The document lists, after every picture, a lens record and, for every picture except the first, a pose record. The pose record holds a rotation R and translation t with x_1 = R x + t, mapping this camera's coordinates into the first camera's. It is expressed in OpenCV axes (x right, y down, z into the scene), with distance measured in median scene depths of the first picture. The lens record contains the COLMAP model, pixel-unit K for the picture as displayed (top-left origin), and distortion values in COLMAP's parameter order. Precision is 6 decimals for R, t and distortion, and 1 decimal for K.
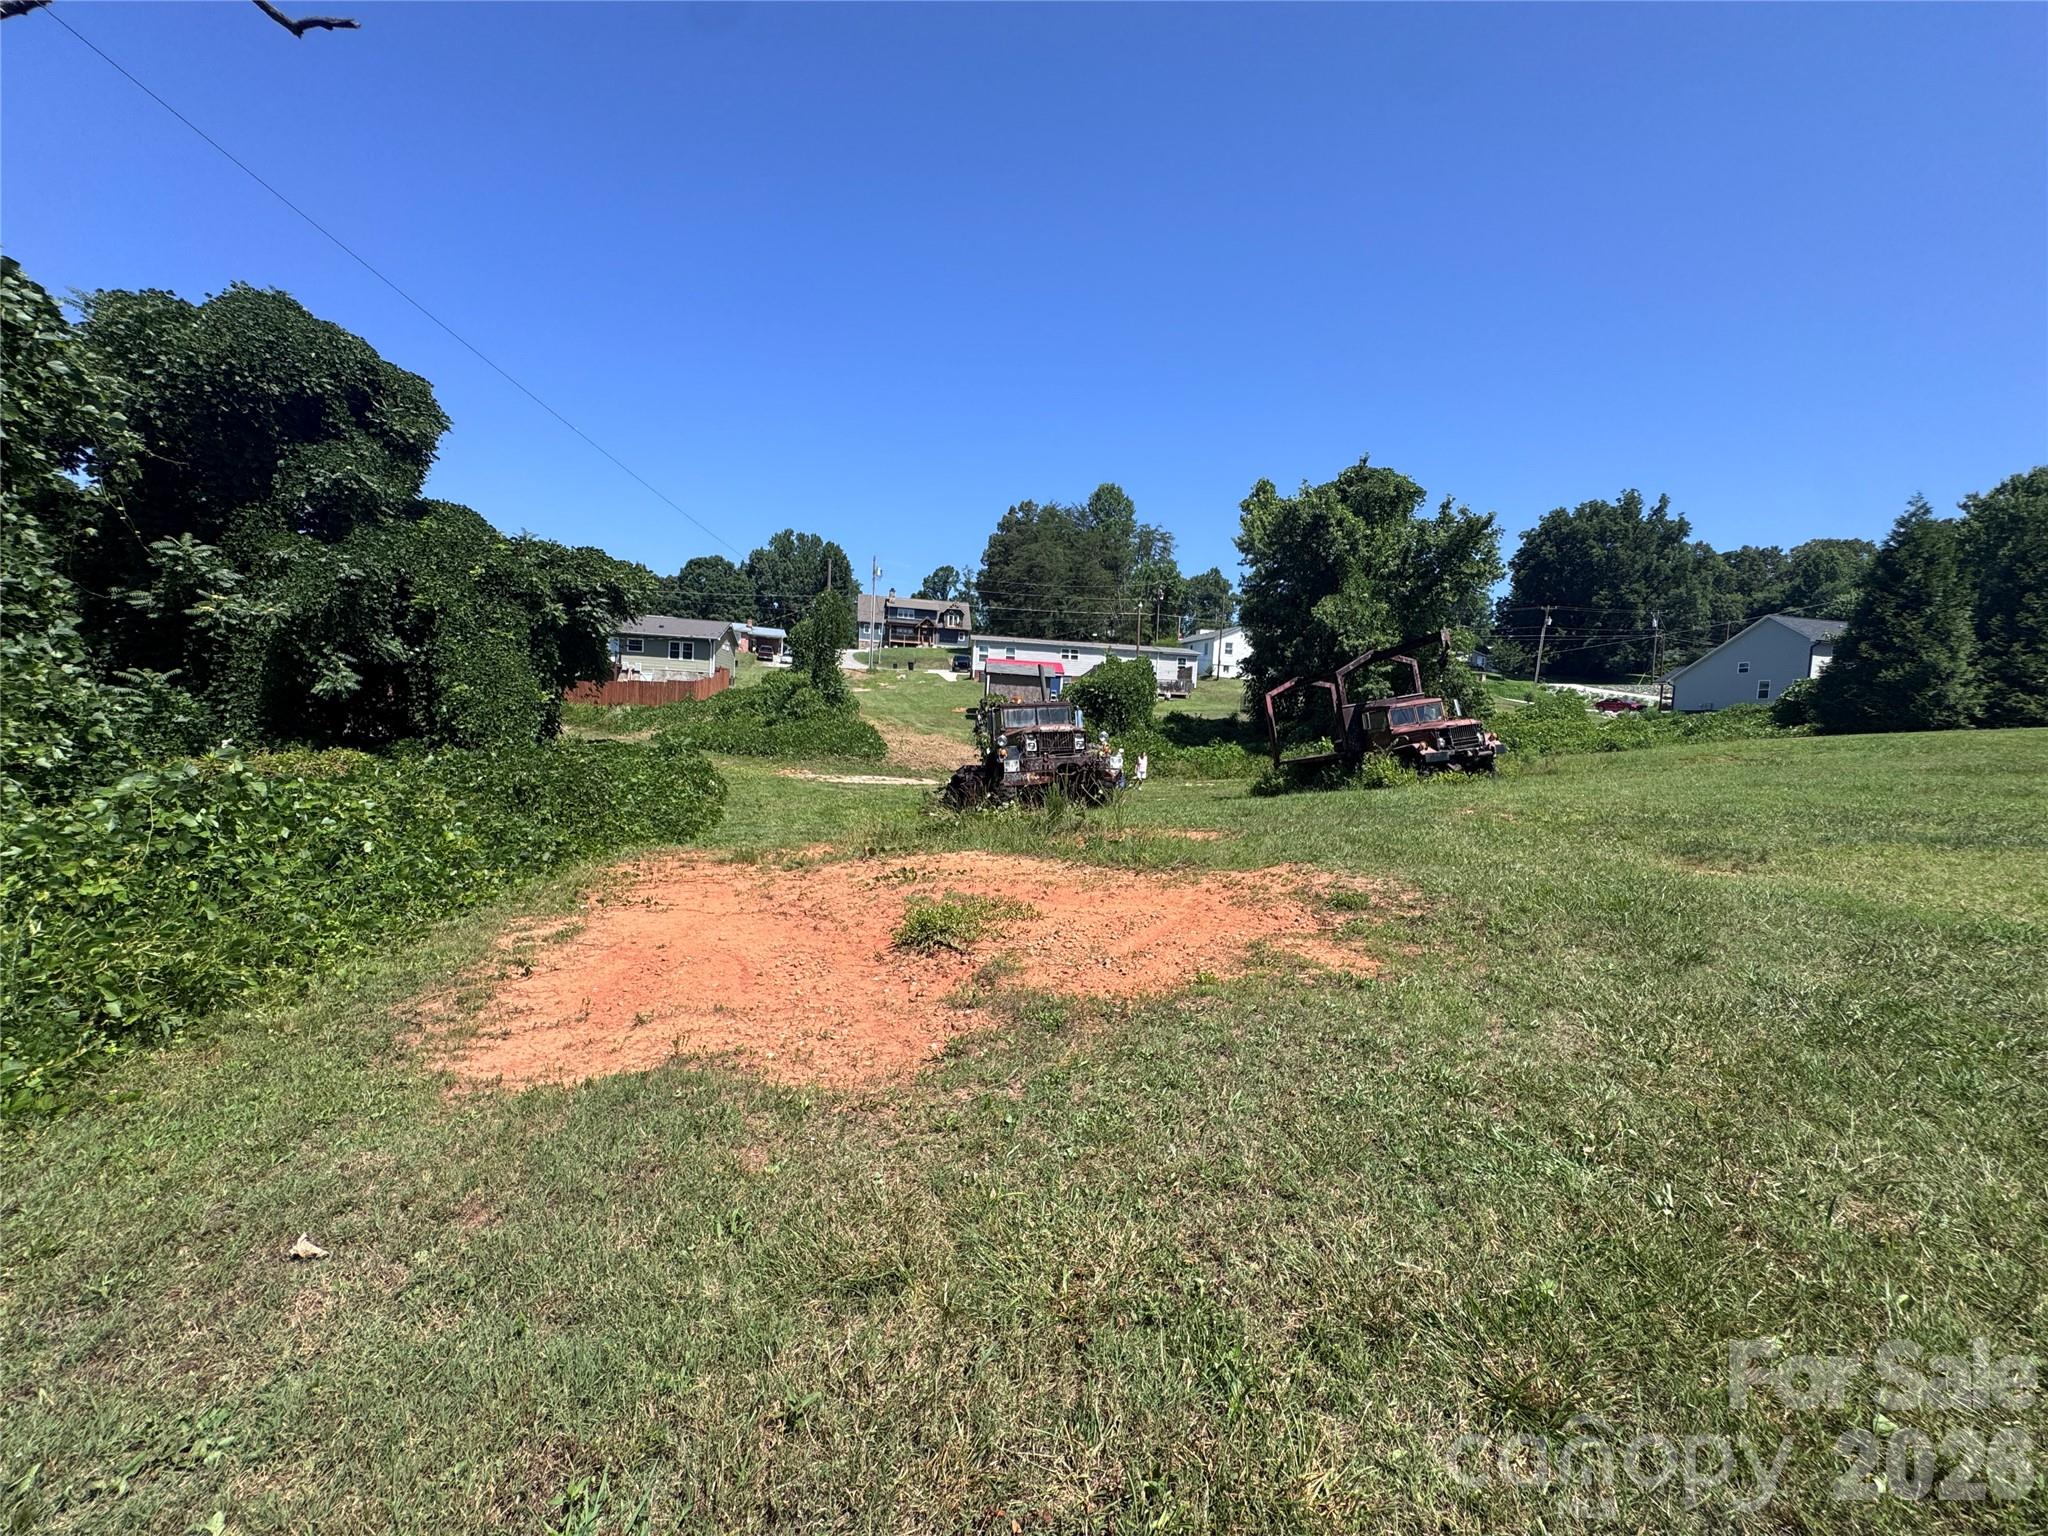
lens RADIAL K [[816.6, 0, 1019.2], [0, 816.6, 777.0], [0, 0, 1]] dist [-0.000306, 0.000251]
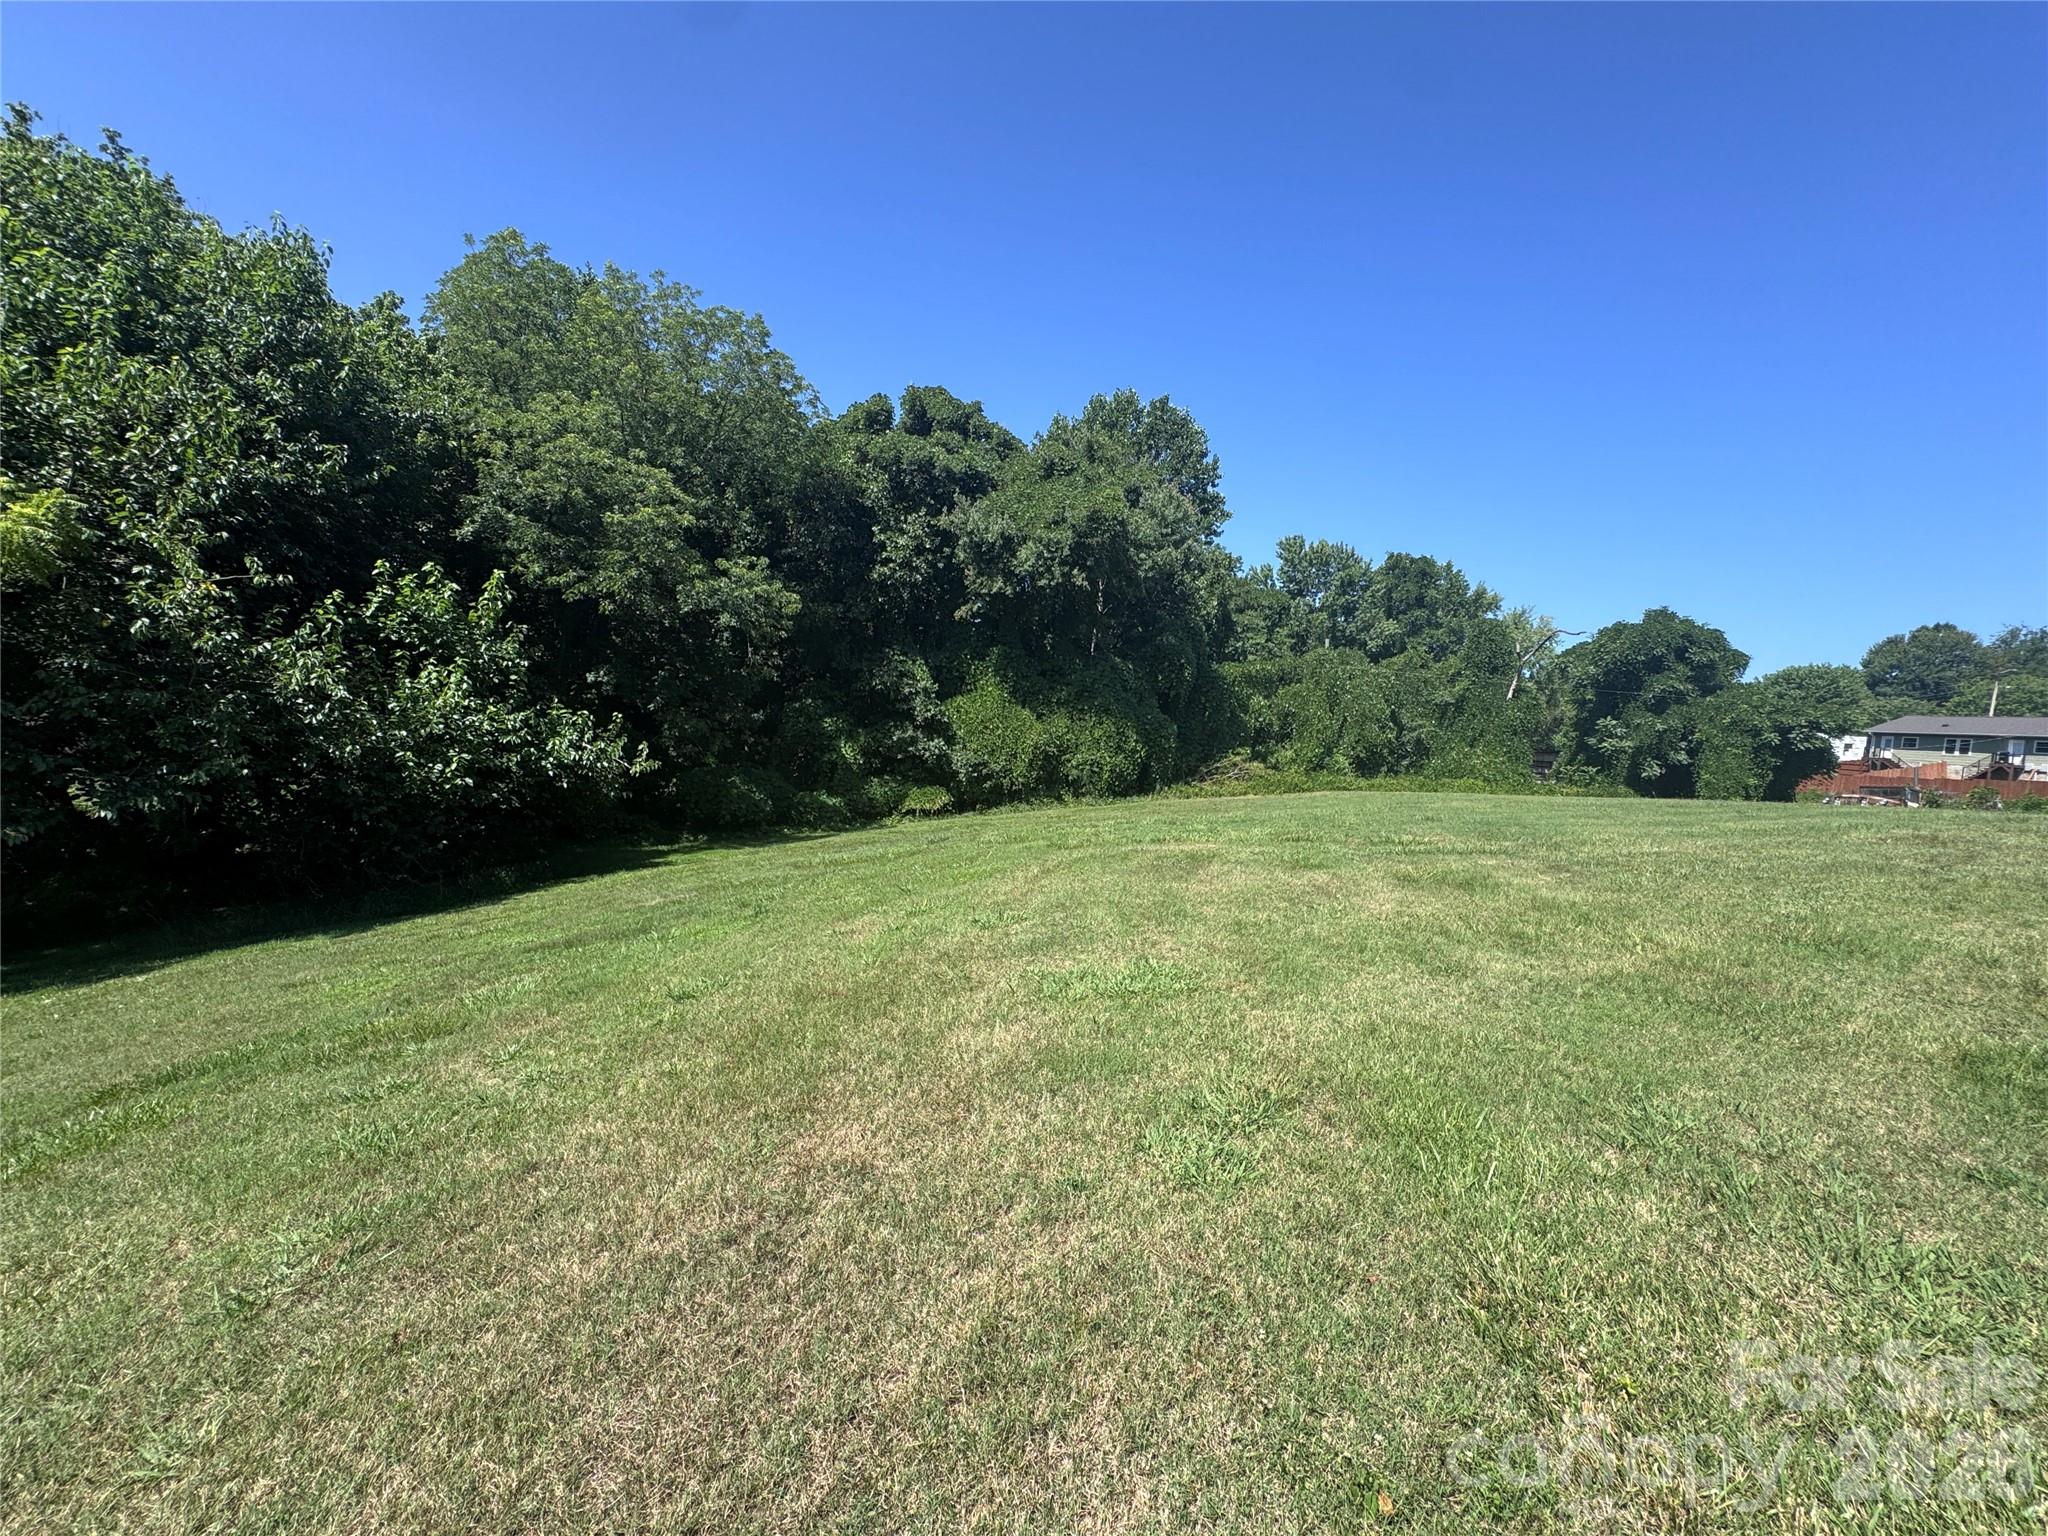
lens RADIAL K [[816.6, 0, 1027.3], [0, 816.6, 767.9], [0, 0, 1]] dist [-0.000306, 0.000251]
pose [[0.026132, 0.009191, -0.999616, 0.542747], [-0.138865, 0.990296, 0.005475, 0.040200], [0.989966, 0.138669, 0.027155, -0.315595]]
